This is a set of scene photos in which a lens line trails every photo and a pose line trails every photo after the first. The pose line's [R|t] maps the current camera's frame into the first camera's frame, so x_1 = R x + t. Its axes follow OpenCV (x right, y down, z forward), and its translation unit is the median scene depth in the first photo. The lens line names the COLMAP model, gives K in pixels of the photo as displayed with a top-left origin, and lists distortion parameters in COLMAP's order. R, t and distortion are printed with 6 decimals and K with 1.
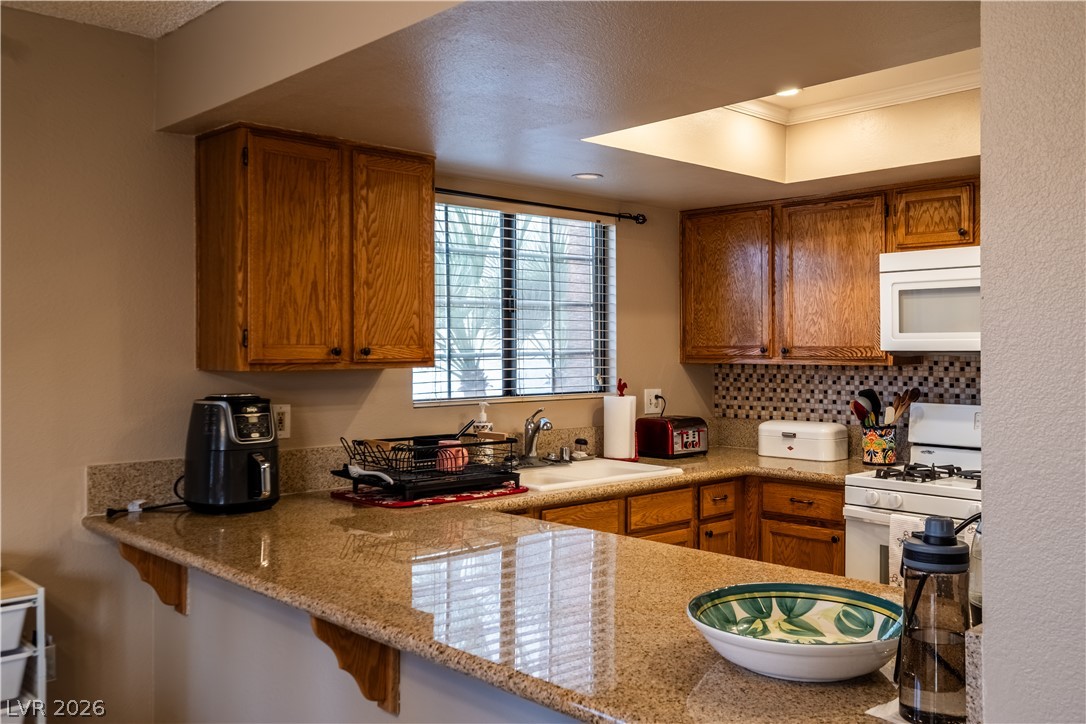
lens RADIAL K [[983.2, 0, 542.4], [0, 983.2, 347.5], [0, 0, 1]] dist [0.020194, 0.000000]
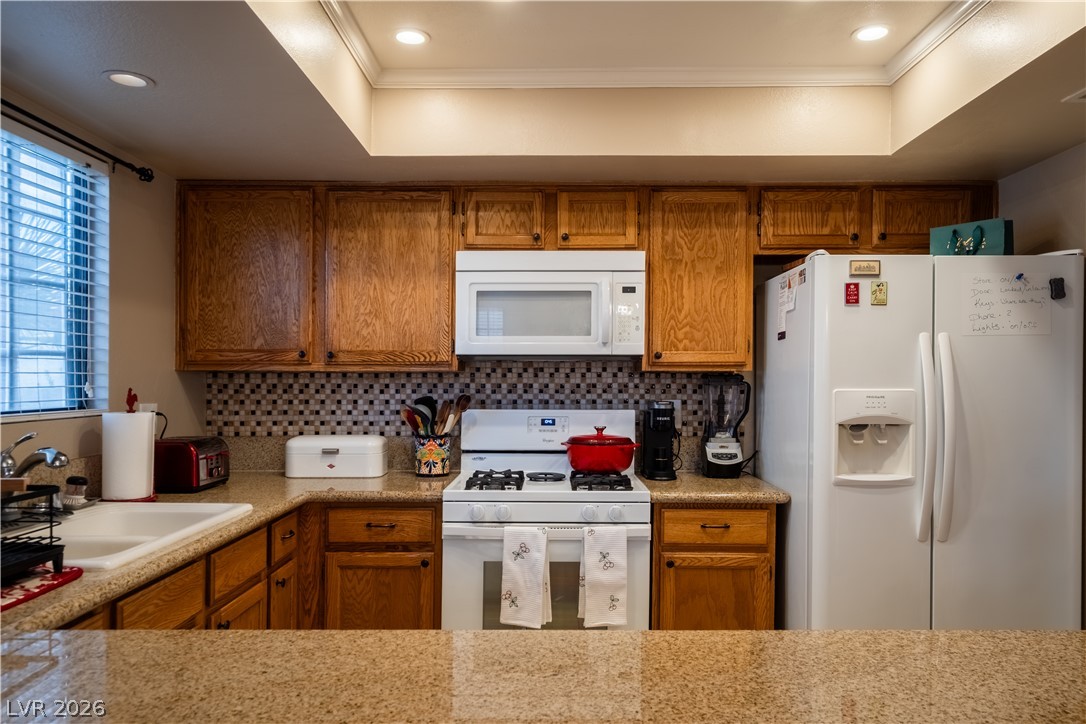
lens RADIAL K [[785.7, 0, 557.0], [0, 785.7, 381.6], [0, 0, 1]] dist [-0.005029, -0.002684]
pose [[0.681806, -0.000679, 0.731533, -0.138907], [-0.002513, 0.999991, 0.003270, 0.026466], [-0.731529, -0.004067, 0.681799, 0.414566]]
